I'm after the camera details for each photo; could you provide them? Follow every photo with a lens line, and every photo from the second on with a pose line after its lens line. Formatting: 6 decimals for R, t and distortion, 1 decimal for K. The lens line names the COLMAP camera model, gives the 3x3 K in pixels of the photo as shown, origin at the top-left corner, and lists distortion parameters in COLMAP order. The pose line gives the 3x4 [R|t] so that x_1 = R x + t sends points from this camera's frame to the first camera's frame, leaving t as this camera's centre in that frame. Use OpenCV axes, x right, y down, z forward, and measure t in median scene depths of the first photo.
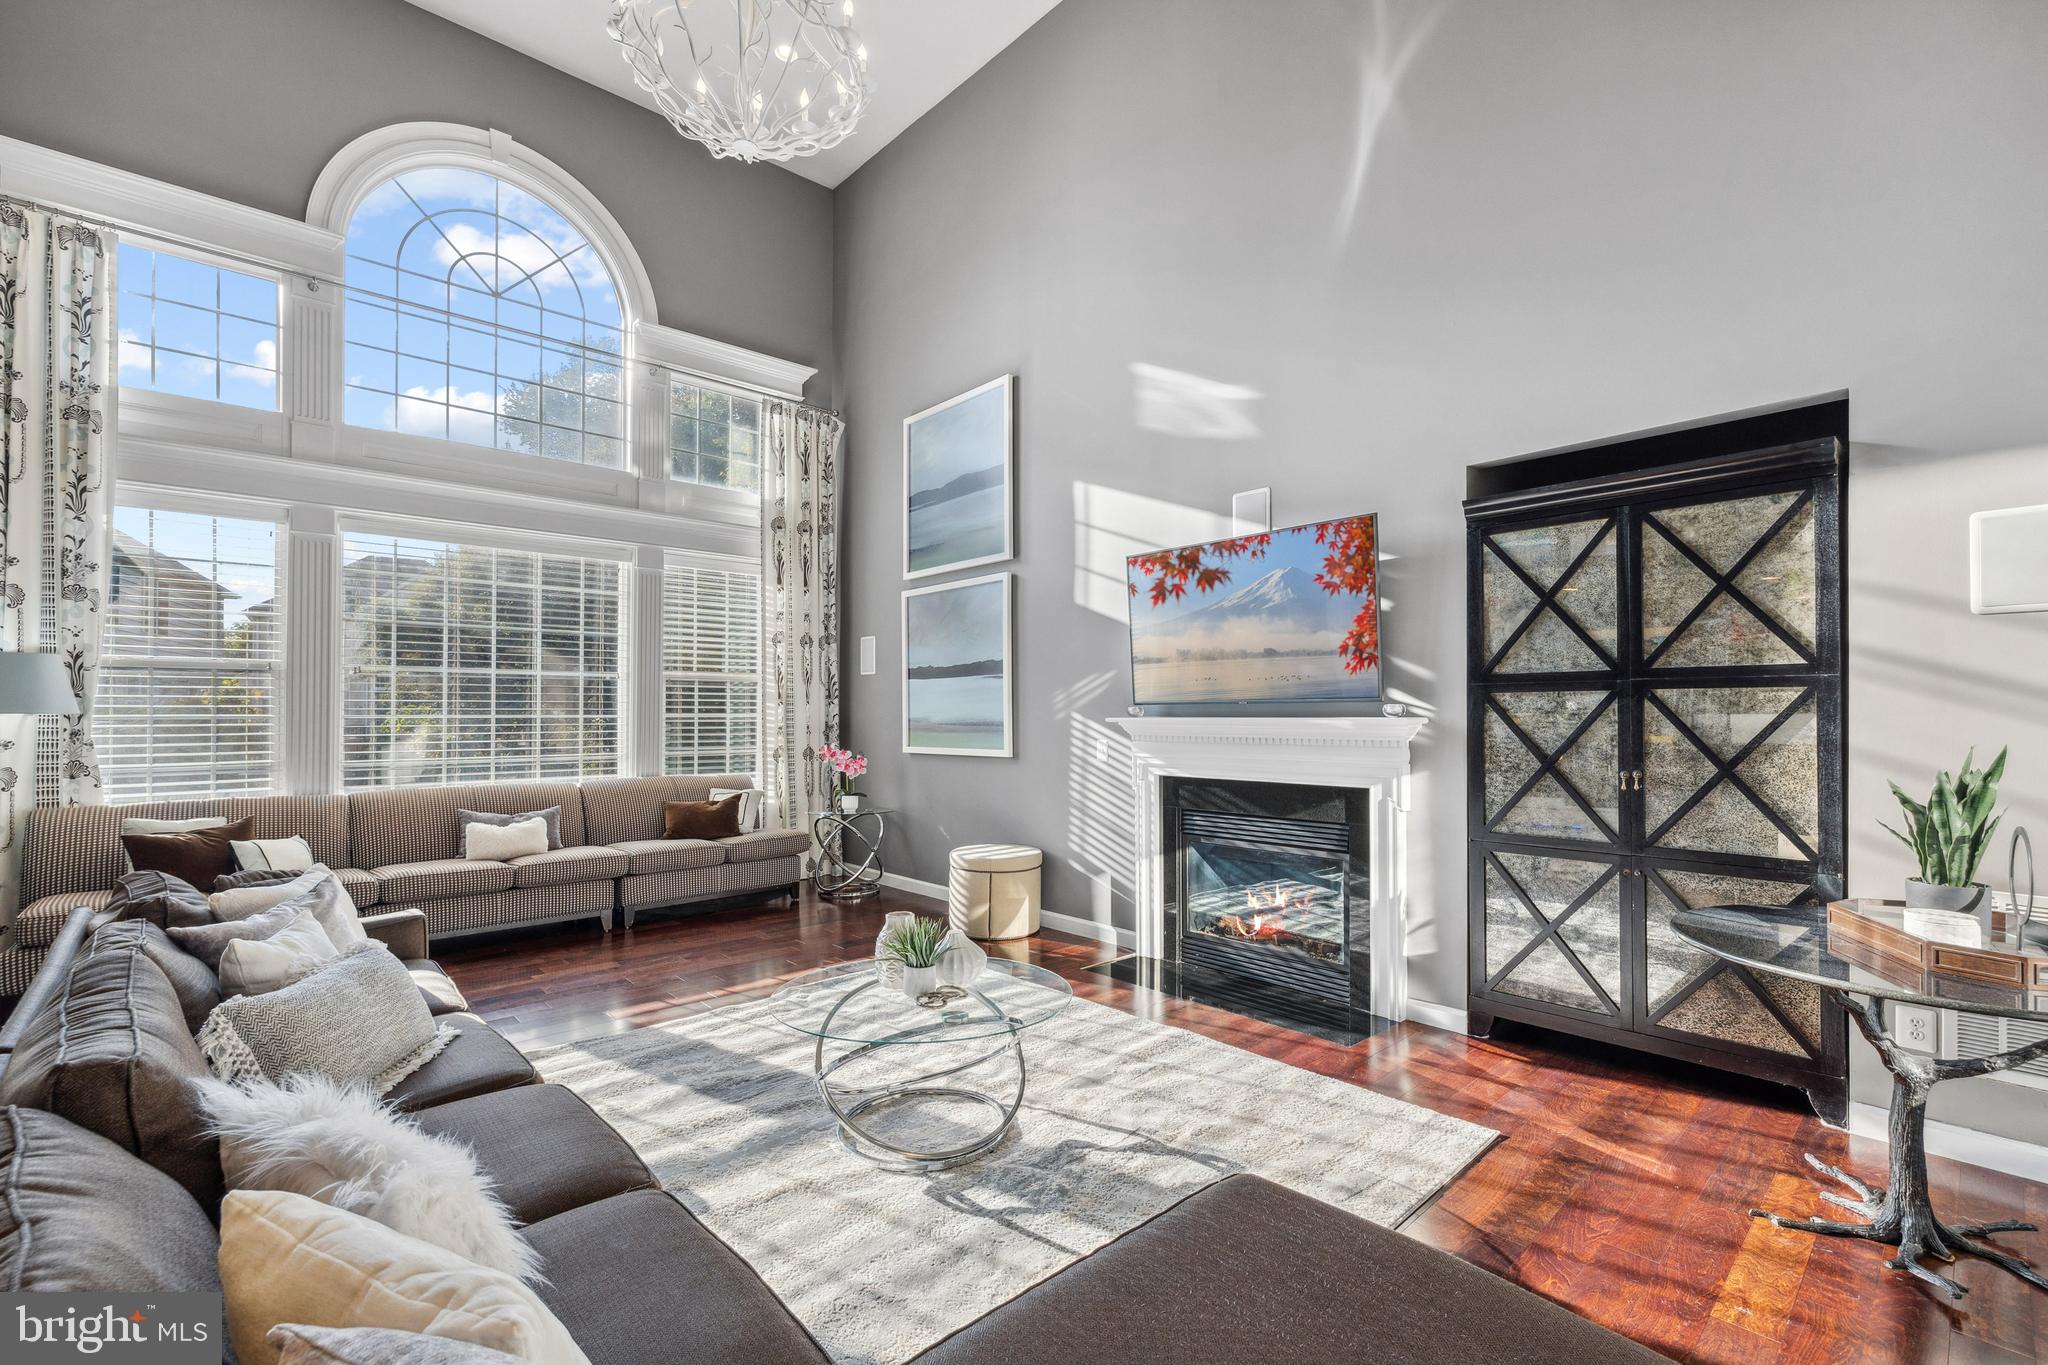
lens RADIAL K [[894.7, 0, 1024.0], [0, 894.7, 682.5], [0, 0, 1]] dist [0.001562, 0.000132]
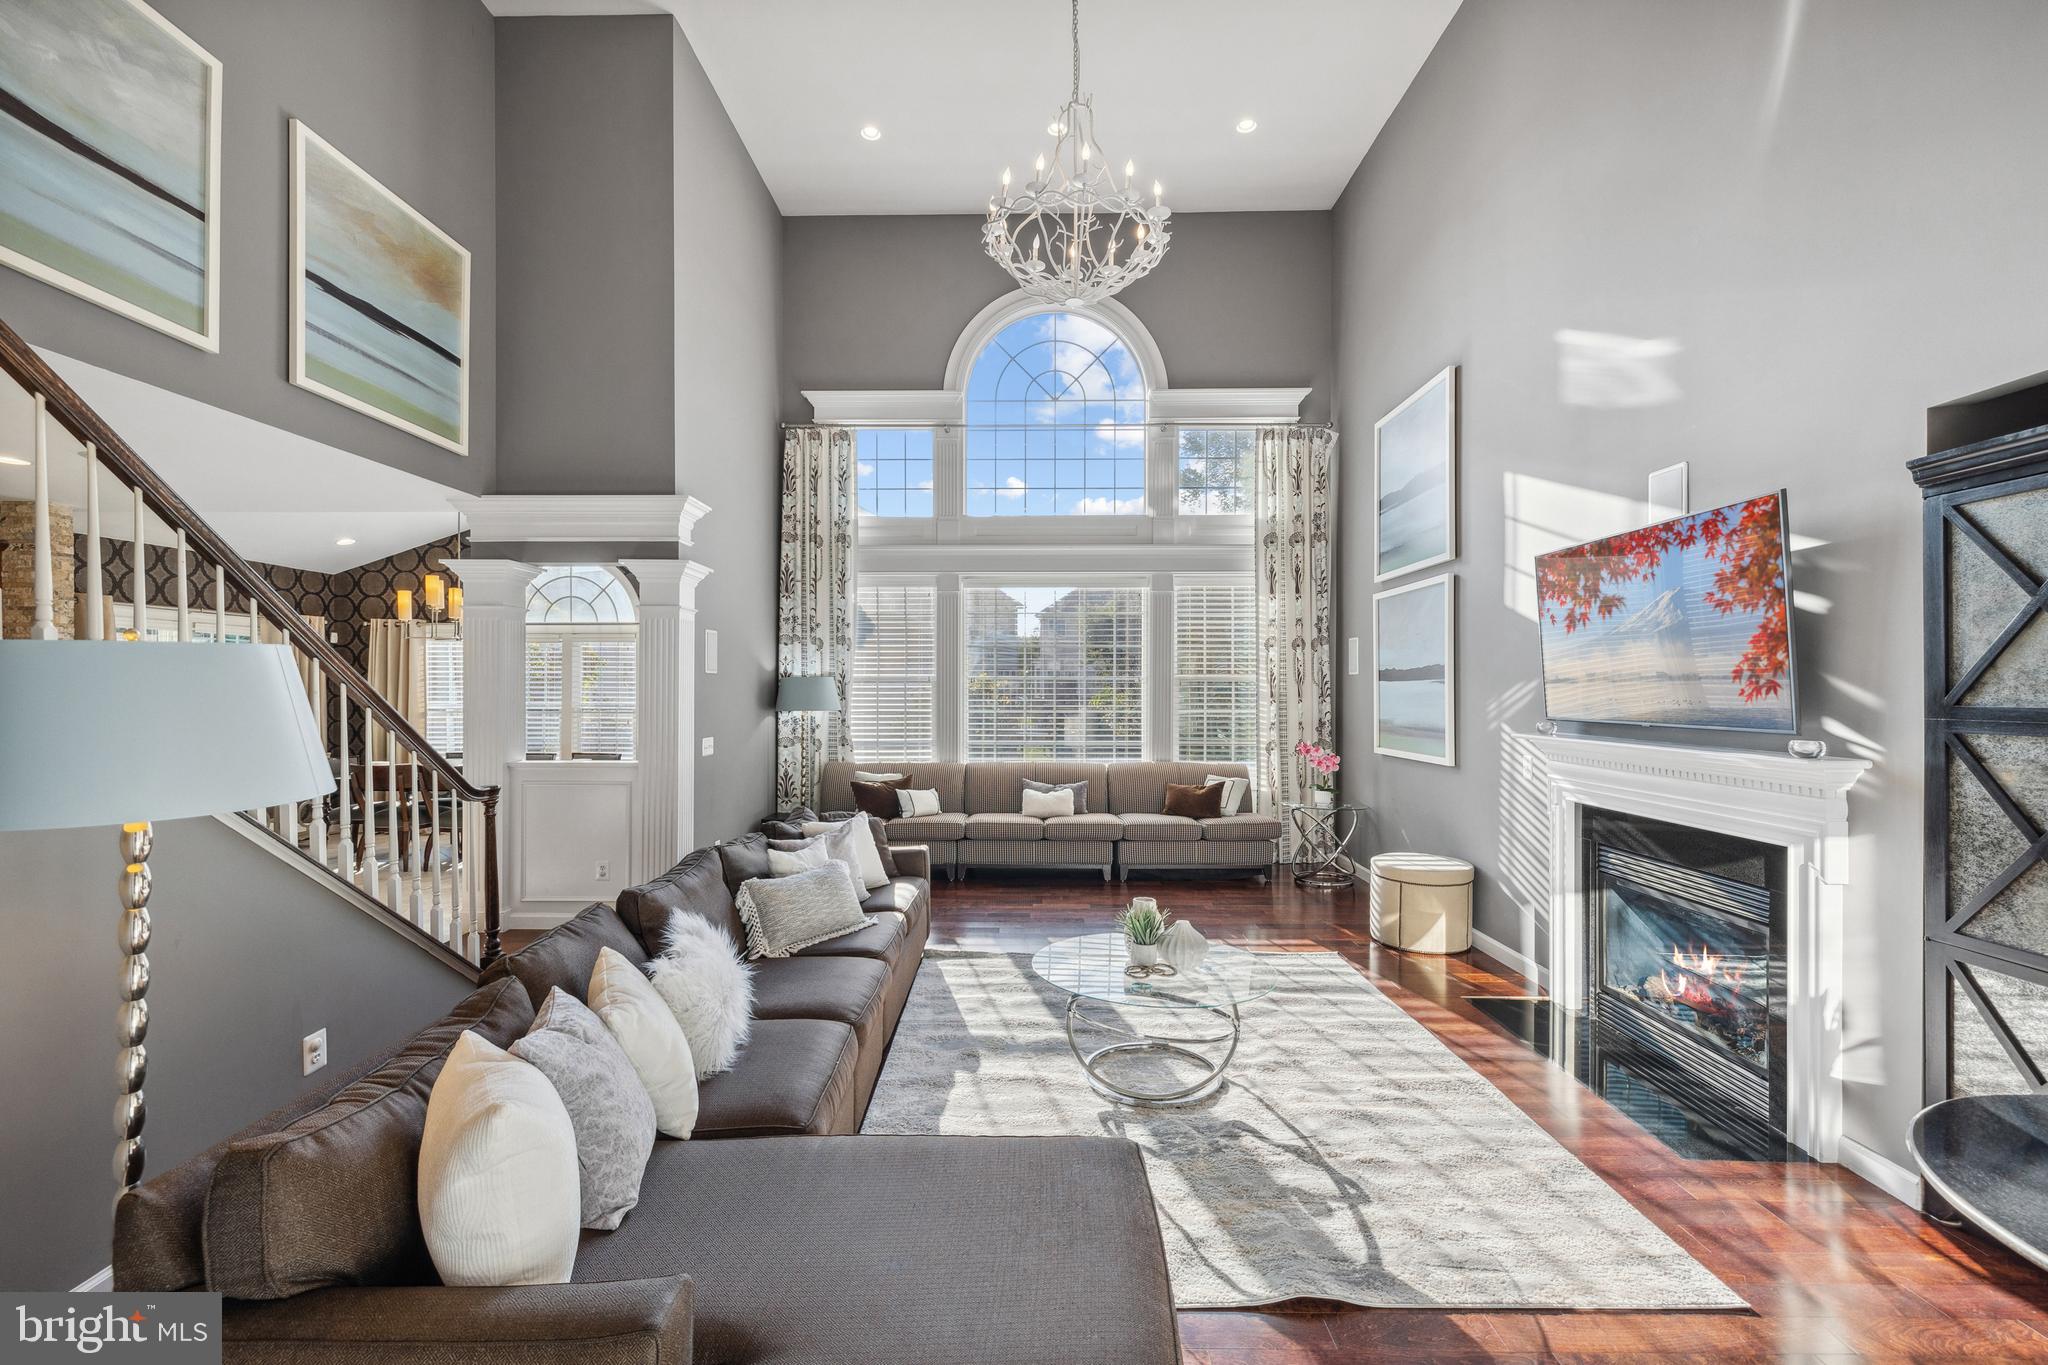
lens RADIAL K [[872.3, 0, 1020.9], [0, 872.3, 659.8], [0, 0, 1]] dist [0.001843, 0.000292]
pose [[0.722626, -0.019185, -0.690972, 0.334897], [0.023536, 0.999718, -0.003143, -0.043390], [0.690838, -0.013991, 0.722874, 0.003886]]
